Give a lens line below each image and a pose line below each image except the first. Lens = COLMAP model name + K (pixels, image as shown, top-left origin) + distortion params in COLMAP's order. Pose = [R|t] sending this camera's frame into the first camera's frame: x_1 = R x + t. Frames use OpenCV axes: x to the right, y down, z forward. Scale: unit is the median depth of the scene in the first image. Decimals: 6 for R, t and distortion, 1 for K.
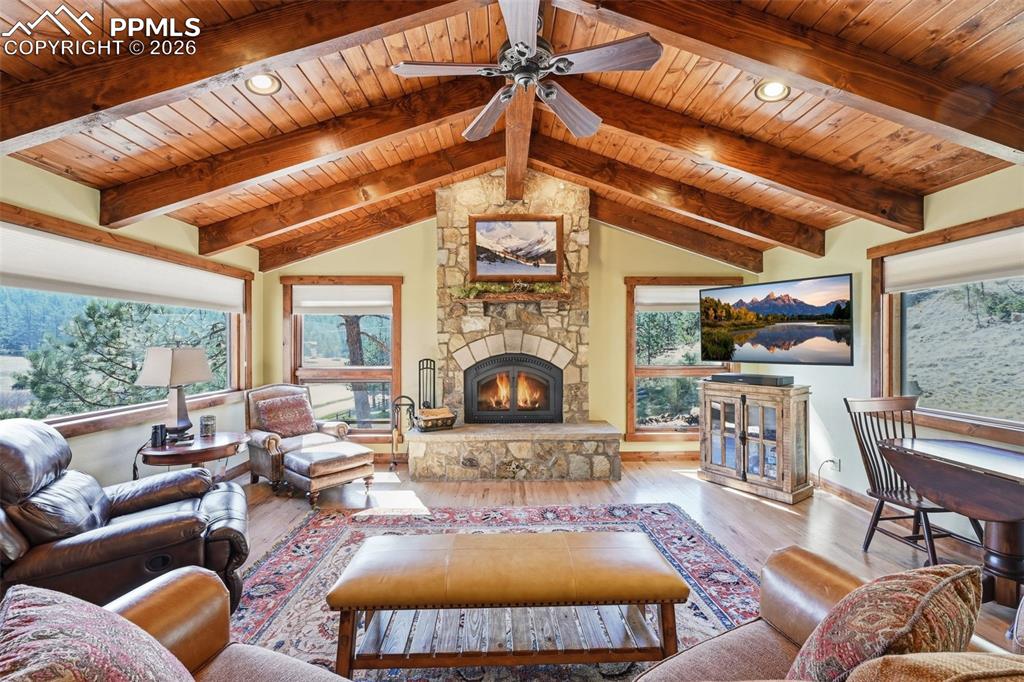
lens RADIAL K [[420.3, 0, 512.8], [0, 420.3, 341.4], [0, 0, 1]] dist [0.000206, -0.000195]
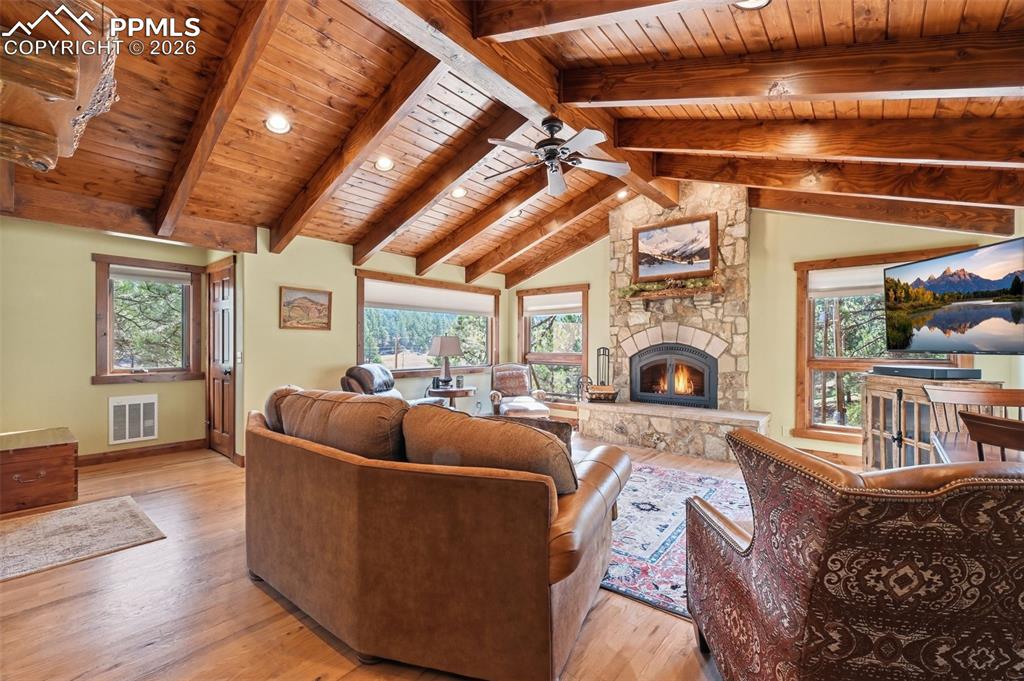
lens RADIAL K [[420.3, 0, 512.8], [0, 420.3, 340.9], [0, 0, 1]] dist [0.000206, -0.000195]
pose [[0.758582, -0.001001, -0.651576, 0.419620], [-0.001979, 0.999991, -0.003840, 0.027947], [0.651574, 0.004202, 0.758573, -0.136660]]
